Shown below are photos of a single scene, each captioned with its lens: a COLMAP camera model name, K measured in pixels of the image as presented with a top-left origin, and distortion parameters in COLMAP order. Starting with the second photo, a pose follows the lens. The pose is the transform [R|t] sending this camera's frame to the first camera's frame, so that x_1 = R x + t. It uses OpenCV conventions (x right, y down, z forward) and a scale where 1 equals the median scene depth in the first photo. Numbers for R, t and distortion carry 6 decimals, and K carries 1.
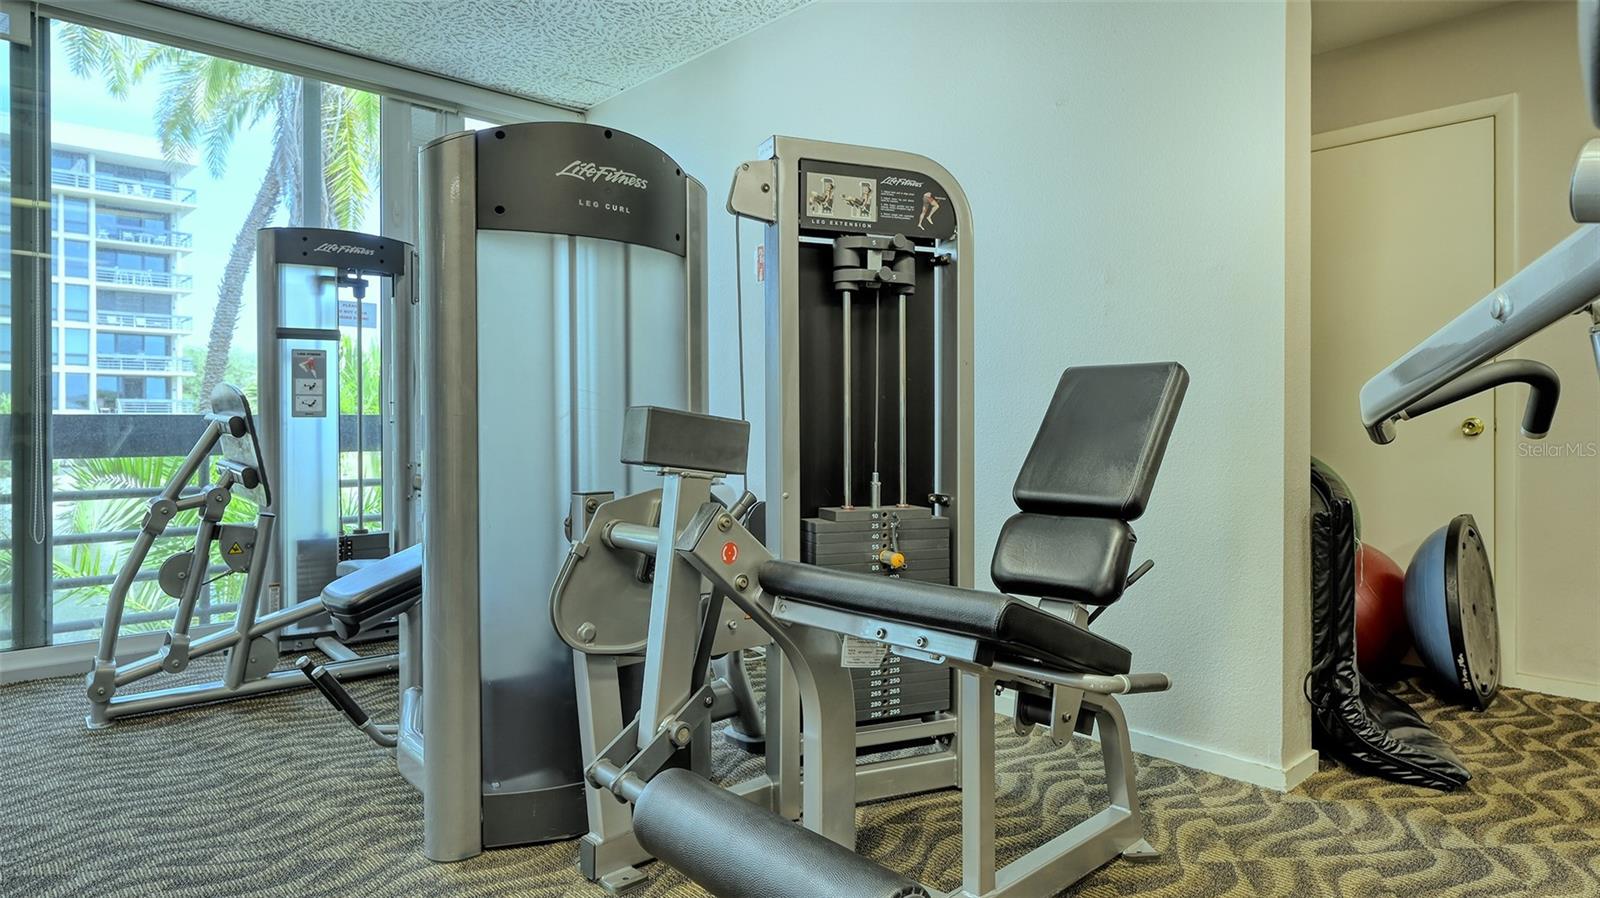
lens RADIAL K [[931.8, 0, 799.5], [0, 931.8, 433.0], [0, 0, 1]] dist [0.000185, 0.001526]
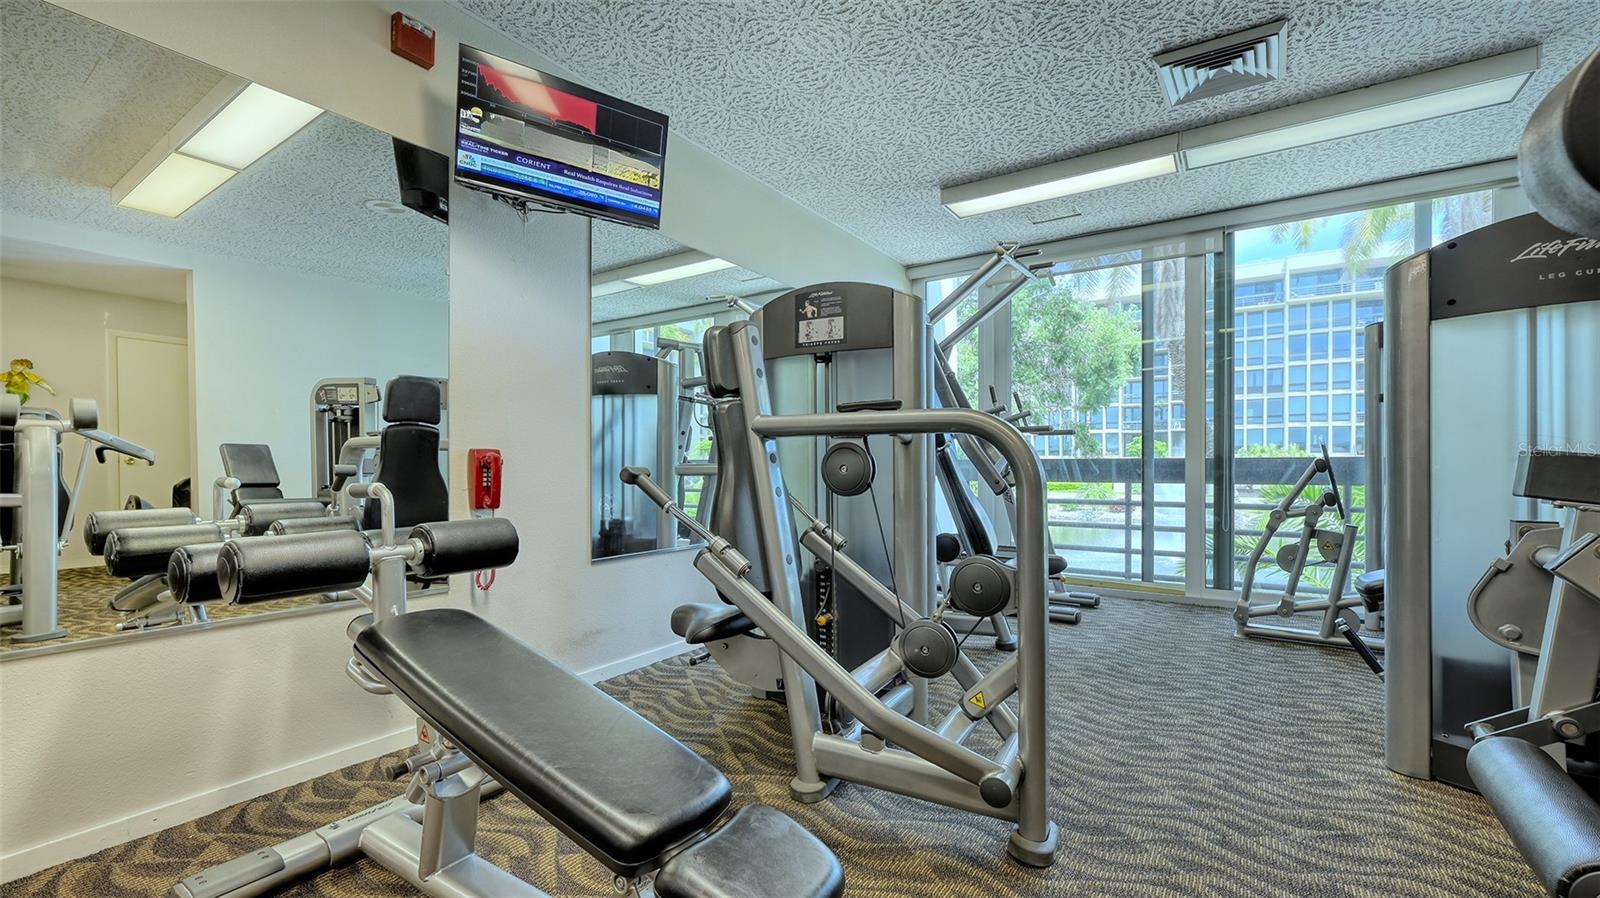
lens RADIAL K [[673.7, 0, 799.1], [0, 673.7, 461.3], [0, 0, 1]] dist [-0.003444, -0.000348]
pose [[0.214603, -0.006506, -0.976680, 0.296813], [-0.004849, 0.999958, -0.007727, -0.001377], [0.976689, 0.006394, 0.214562, -0.079329]]
